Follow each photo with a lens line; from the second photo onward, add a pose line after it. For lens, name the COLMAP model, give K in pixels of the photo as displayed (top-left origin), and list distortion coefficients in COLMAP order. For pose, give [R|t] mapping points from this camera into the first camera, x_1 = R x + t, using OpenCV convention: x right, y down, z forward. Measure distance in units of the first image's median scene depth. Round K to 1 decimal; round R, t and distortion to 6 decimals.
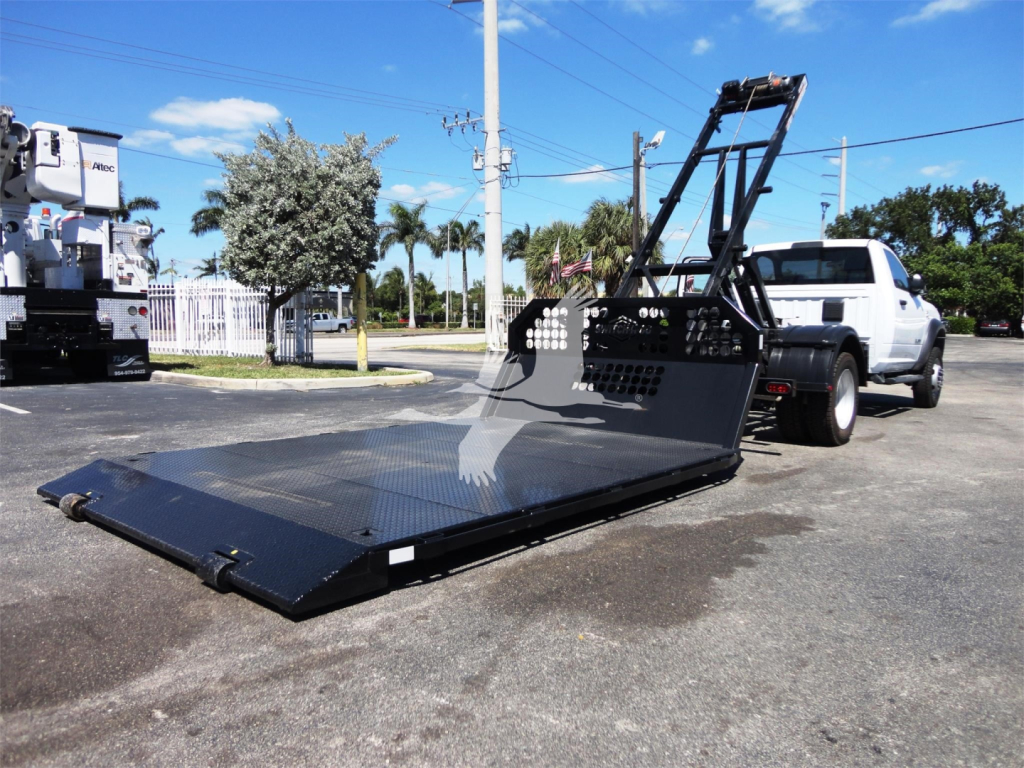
lens RADIAL K [[774.5, 0, 511.1], [0, 774.5, 380.3], [0, 0, 1]] dist [-0.021972, 0.001402]
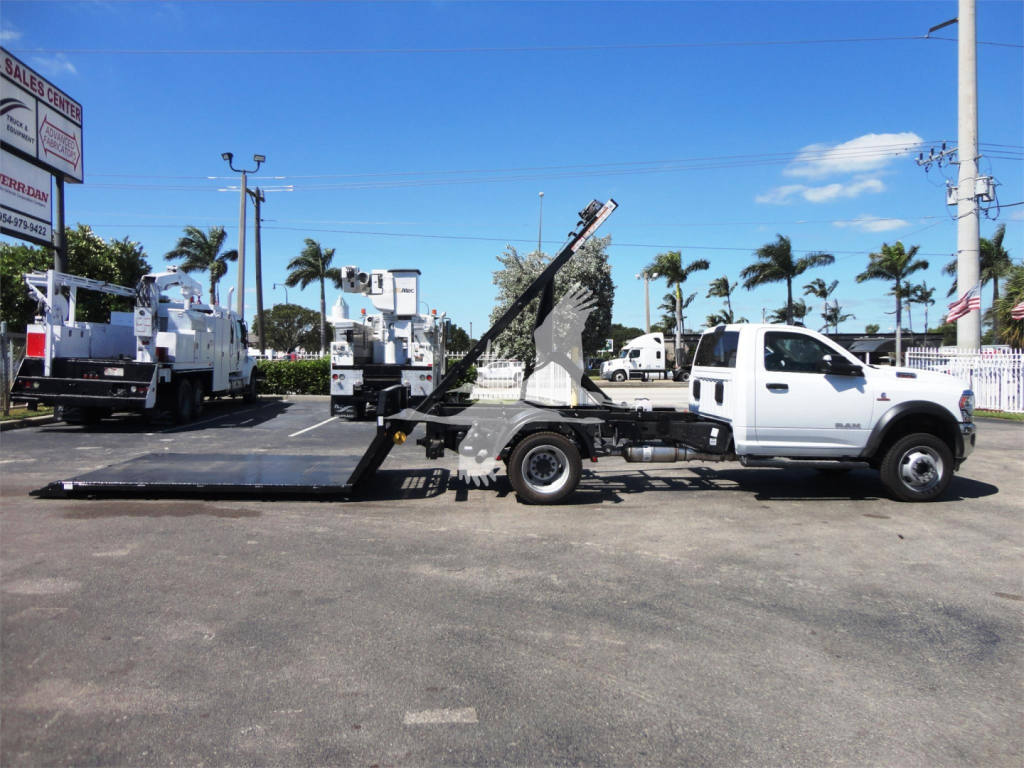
lens RADIAL K [[774.5, 0, 509.1], [0, 774.5, 377.7], [0, 0, 1]] dist [-0.021972, 0.001402]
pose [[0.663229, 0.010922, -0.748337, 0.832865], [-0.048915, 0.998388, -0.028780, -0.053697], [0.746817, 0.055693, 0.662694, 0.076017]]
